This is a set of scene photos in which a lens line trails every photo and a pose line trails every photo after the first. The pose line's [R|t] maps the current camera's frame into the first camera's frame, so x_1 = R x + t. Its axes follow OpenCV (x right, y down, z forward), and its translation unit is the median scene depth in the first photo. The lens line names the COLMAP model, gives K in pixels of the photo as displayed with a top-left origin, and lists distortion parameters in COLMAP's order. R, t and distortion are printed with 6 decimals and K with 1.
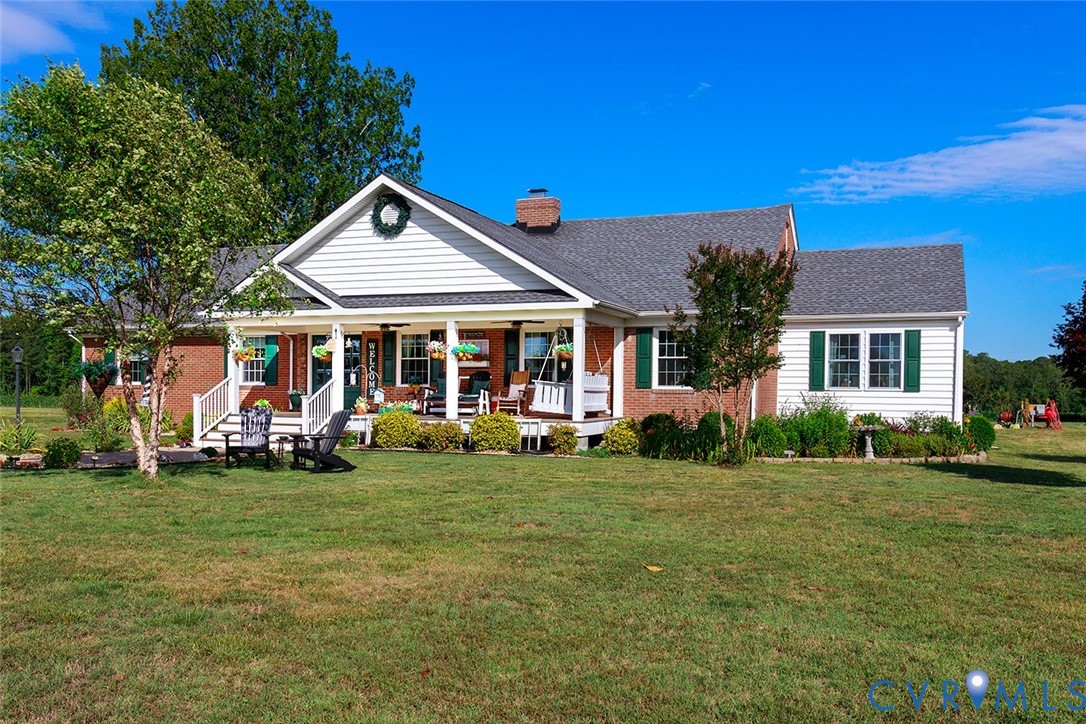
lens RADIAL K [[1063.6, 0, 543.0], [0, 1063.6, 362.0], [0, 0, 1]] dist [0.006713, 0.000392]
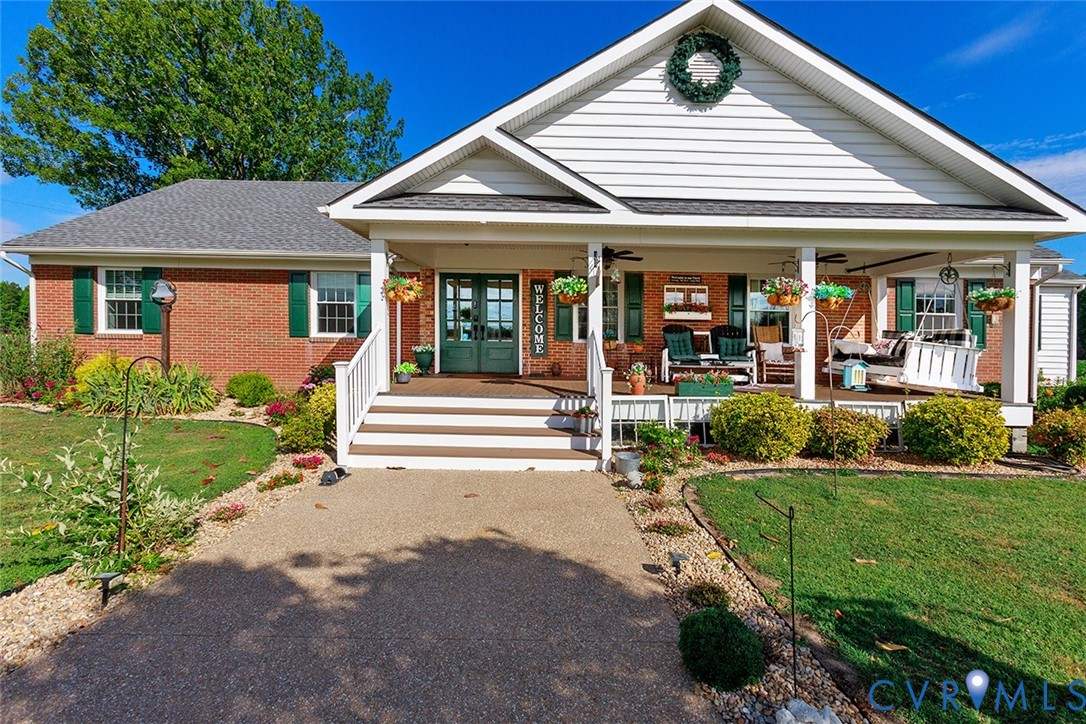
lens RADIAL K [[478.2, 0, 543.4], [0, 478.2, 337.5], [0, 0, 1]] dist [0.003058, 0.000623]
pose [[0.914903, 0.008442, 0.403586, -0.329081], [-0.021688, 0.999365, 0.028259, 0.011212], [-0.403091, -0.034607, 0.914505, 0.753331]]
